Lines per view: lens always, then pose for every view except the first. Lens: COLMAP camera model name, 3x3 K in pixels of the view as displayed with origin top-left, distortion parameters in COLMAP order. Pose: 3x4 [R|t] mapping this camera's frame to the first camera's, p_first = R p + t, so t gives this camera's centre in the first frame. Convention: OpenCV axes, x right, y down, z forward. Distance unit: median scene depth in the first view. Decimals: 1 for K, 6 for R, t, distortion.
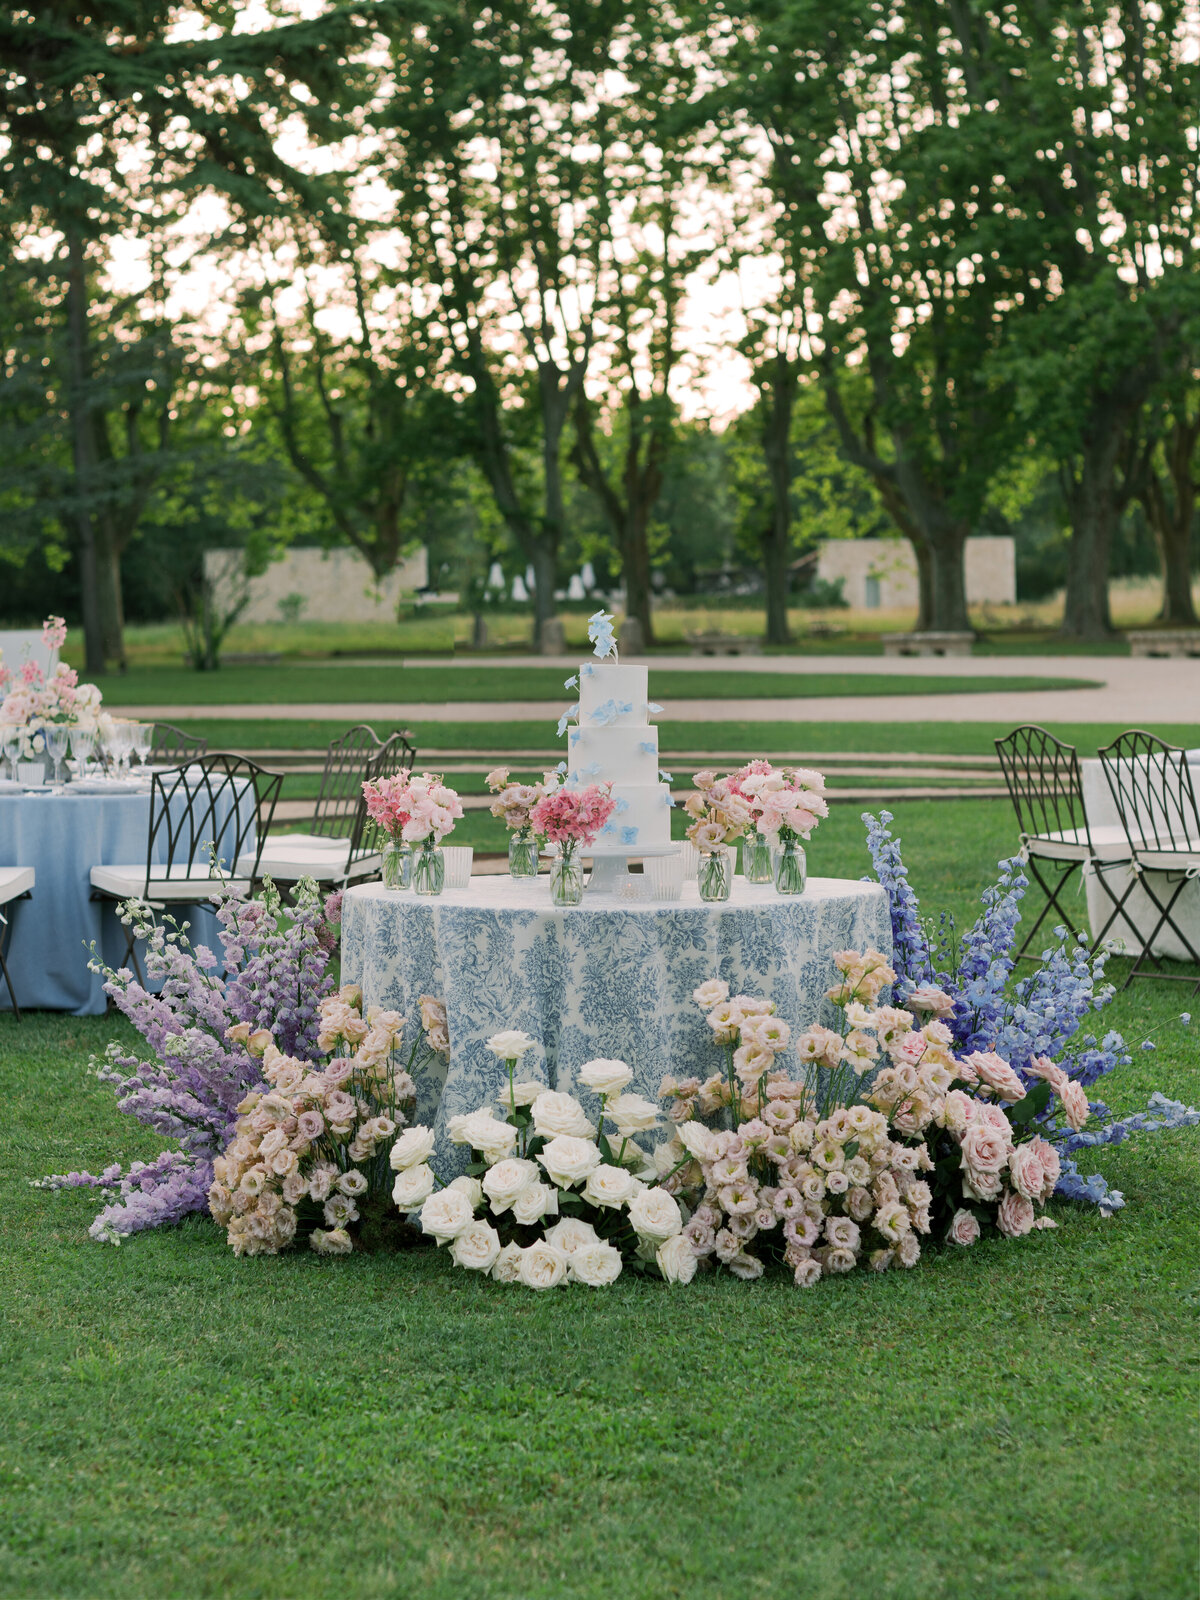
lens RADIAL K [[3039.5, 0, 600.0], [0, 3039.5, 800.0], [0, 0, 1]] dist [-0.091943, -0.025181]
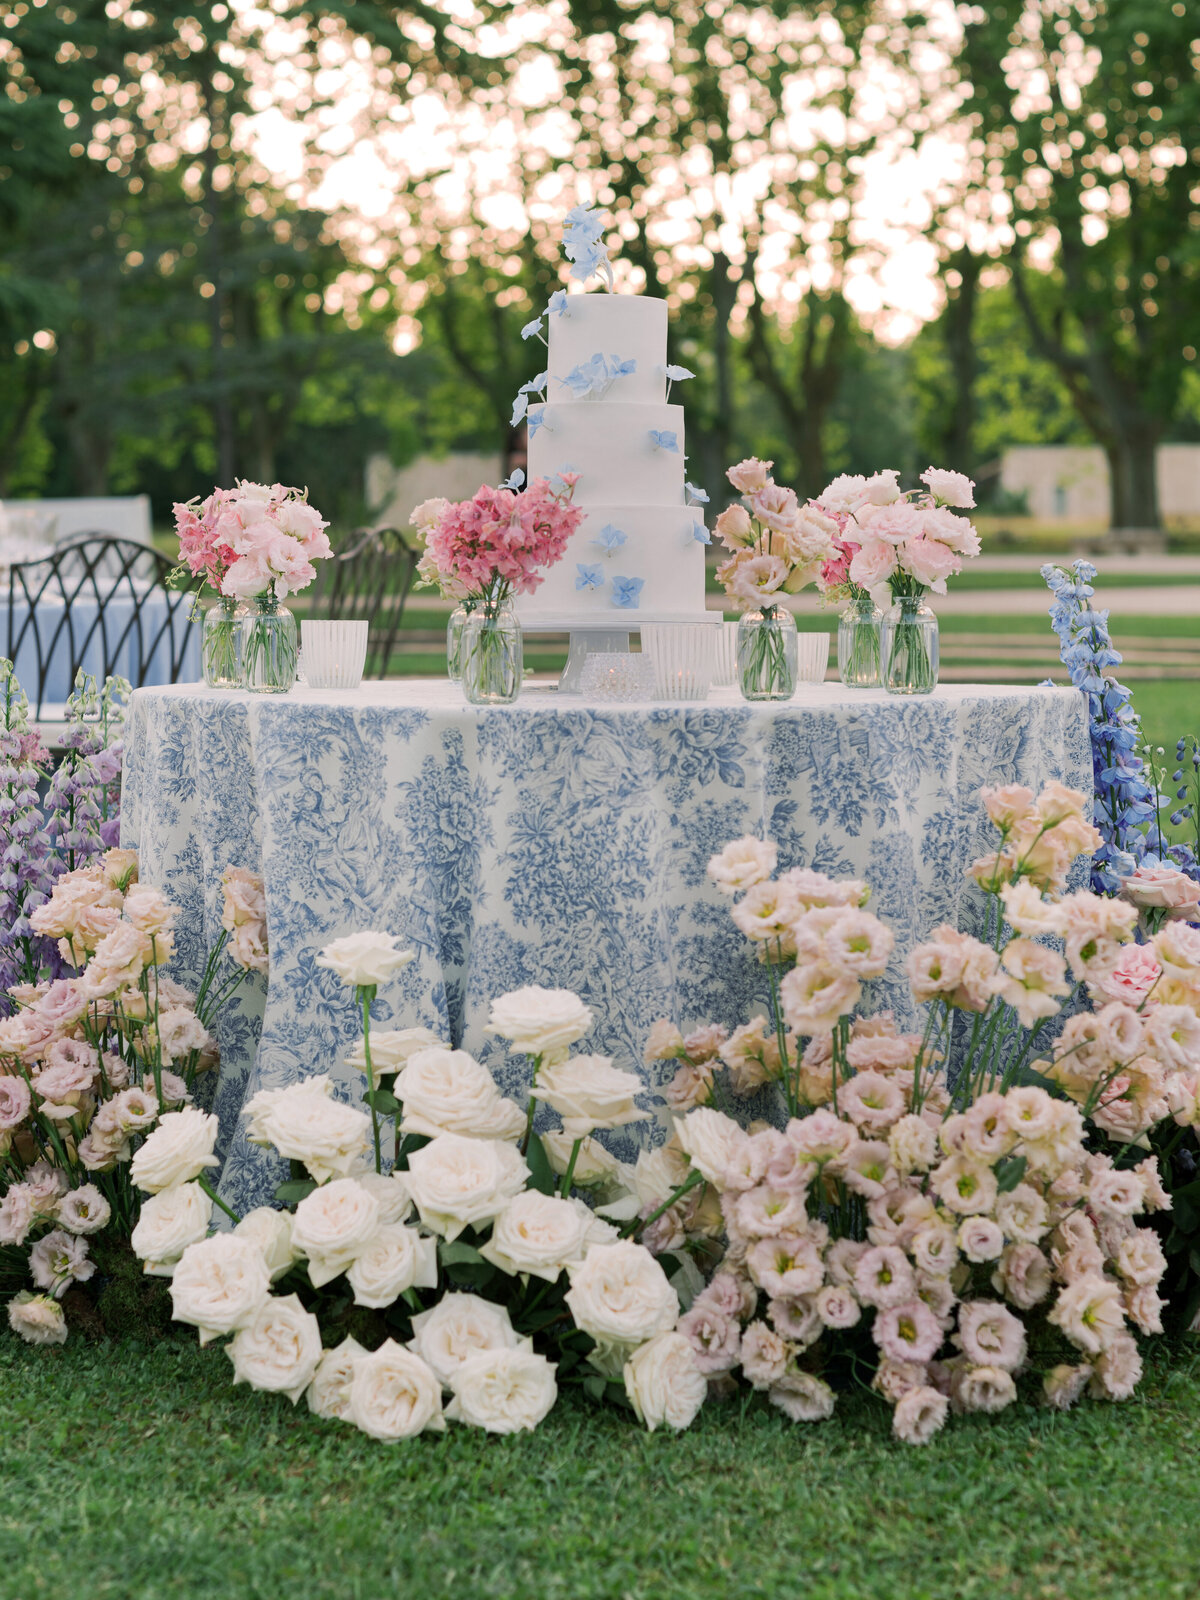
lens RADIAL K [[3147.6, 0, 600.0], [0, 3147.6, 800.0], [0, 0, 1]] dist [-0.105862, -0.179344]
pose [[0.998435, 0.010571, -0.054911, 0.040232], [-0.009112, 0.999601, 0.026755, 0.037451], [0.055172, -0.026212, 0.998133, 0.449401]]
